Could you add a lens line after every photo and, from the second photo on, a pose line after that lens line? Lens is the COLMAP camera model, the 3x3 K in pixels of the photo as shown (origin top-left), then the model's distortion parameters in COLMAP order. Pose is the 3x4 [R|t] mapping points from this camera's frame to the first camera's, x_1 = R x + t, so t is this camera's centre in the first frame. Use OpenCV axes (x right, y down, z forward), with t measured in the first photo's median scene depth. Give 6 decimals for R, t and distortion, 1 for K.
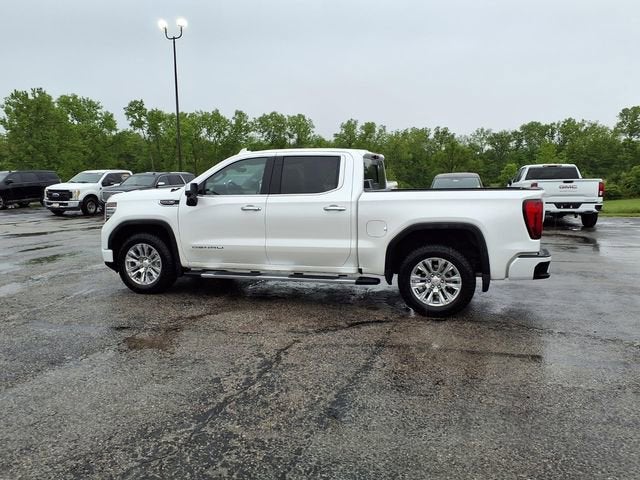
lens RADIAL K [[505.8, 0, 316.5], [0, 505.8, 238.0], [0, 0, 1]] dist [0.086780, -0.133052]
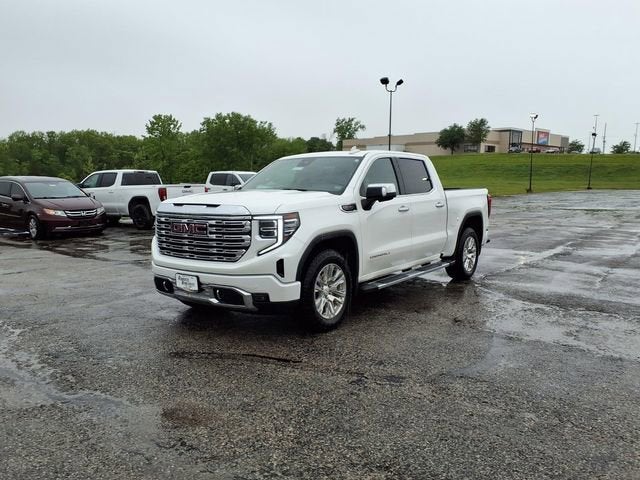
lens RADIAL K [[505.1, 0, 320.0], [0, 505.1, 240.0], [0, 0, 1]] dist [0.103914, -0.167945]
pose [[0.340703, -0.096571, 0.935198, -0.332759], [0.106542, 0.992269, 0.063650, -0.023467], [-0.934115, 0.077953, 0.348358, 0.239317]]
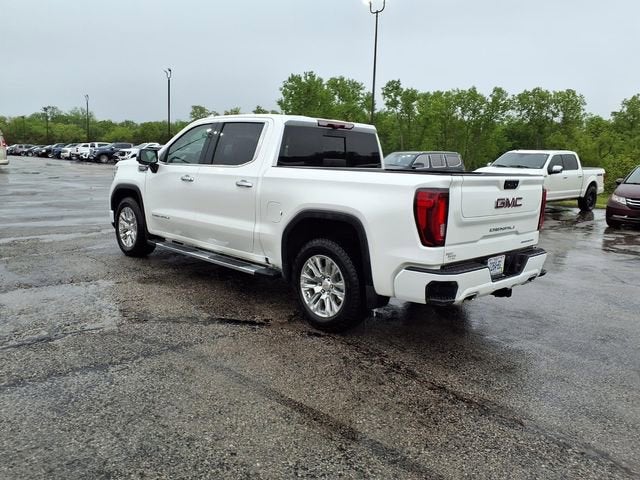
lens RADIAL K [[507.0, 0, 320.1], [0, 507.0, 240.1], [0, 0, 1]] dist [0.069268, -0.084077]
pose [[0.881634, 0.117055, -0.457186, 0.155724], [-0.097992, 0.993043, 0.065286, -0.009328], [0.461648, -0.012758, 0.886972, 0.081904]]
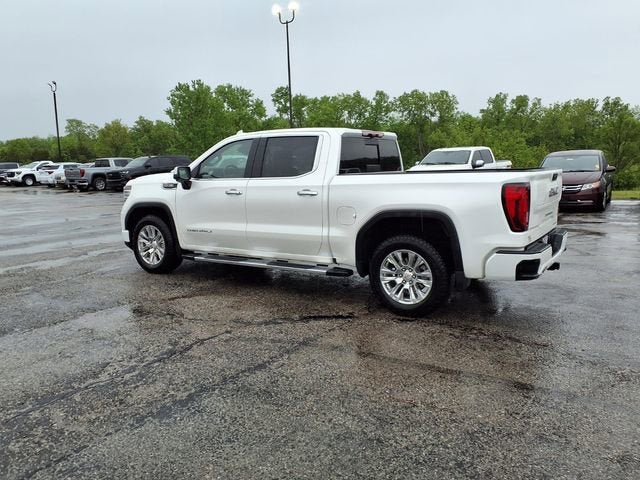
lens RADIAL K [[505.8, 0, 316.5], [0, 505.8, 238.0], [0, 0, 1]] dist [0.086780, -0.133052]
pose [[0.960395, 0.029150, -0.277112, 0.087971], [-0.019021, 0.999051, 0.039174, -0.003449], [0.277991, -0.032352, 0.960039, 0.029524]]
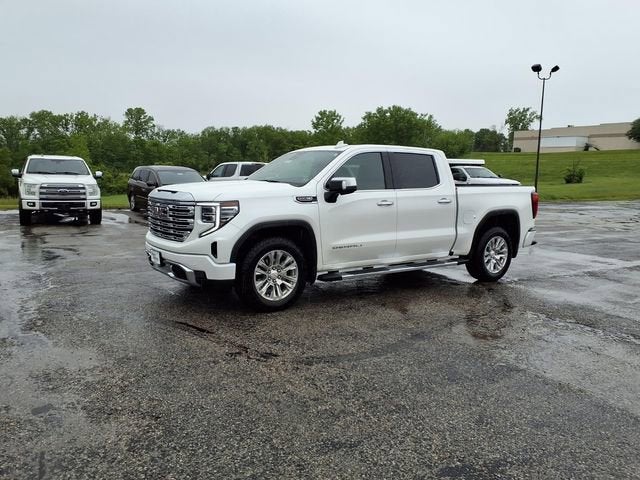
lens RADIAL K [[505.1, 0, 320.0], [0, 505.1, 240.0], [0, 0, 1]] dist [0.103914, -0.167945]
pose [[0.617294, -0.078780, 0.782778, -0.296610], [0.064630, 0.996689, 0.049342, -0.013047], [-0.784073, 0.020132, 0.620342, 0.141521]]
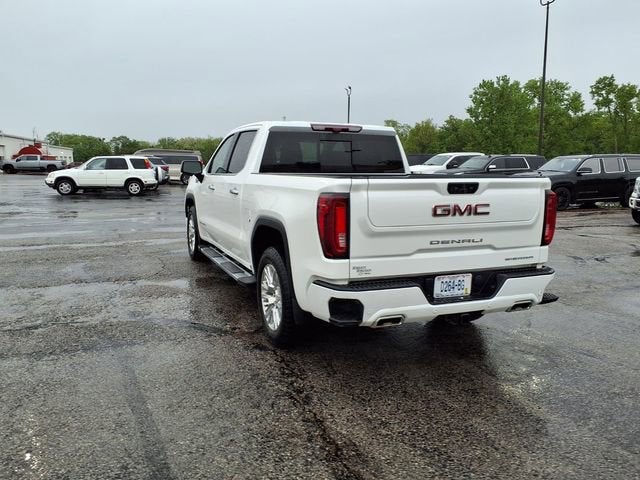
lens RADIAL K [[509.1, 0, 321.2], [0, 509.1, 236.0], [0, 0, 1]] dist [0.048996, -0.051723]
pose [[0.652988, 0.121011, -0.747638, 0.222110], [-0.101011, 0.992249, 0.072380, -0.017055], [0.750602, 0.028256, 0.660151, 0.150188]]
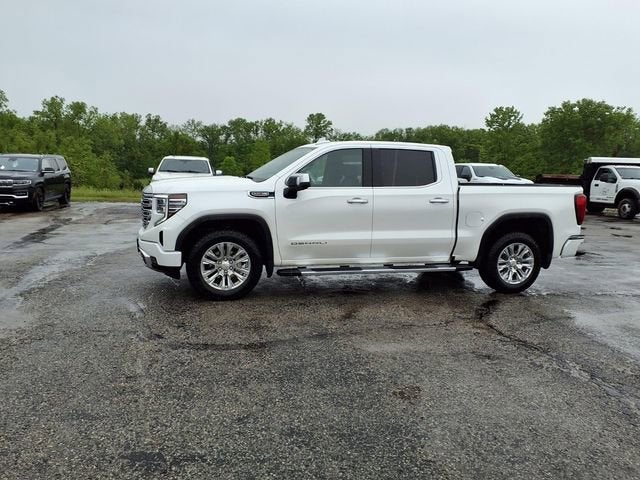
lens RADIAL K [[505.8, 0, 316.5], [0, 505.8, 238.0], [0, 0, 1]] dist [0.086780, -0.133052]
pose [[0.846311, -0.038080, 0.531326, -0.211648], [0.027619, 0.999237, 0.027623, -0.004903], [-0.531972, -0.008703, 0.846717, 0.064343]]
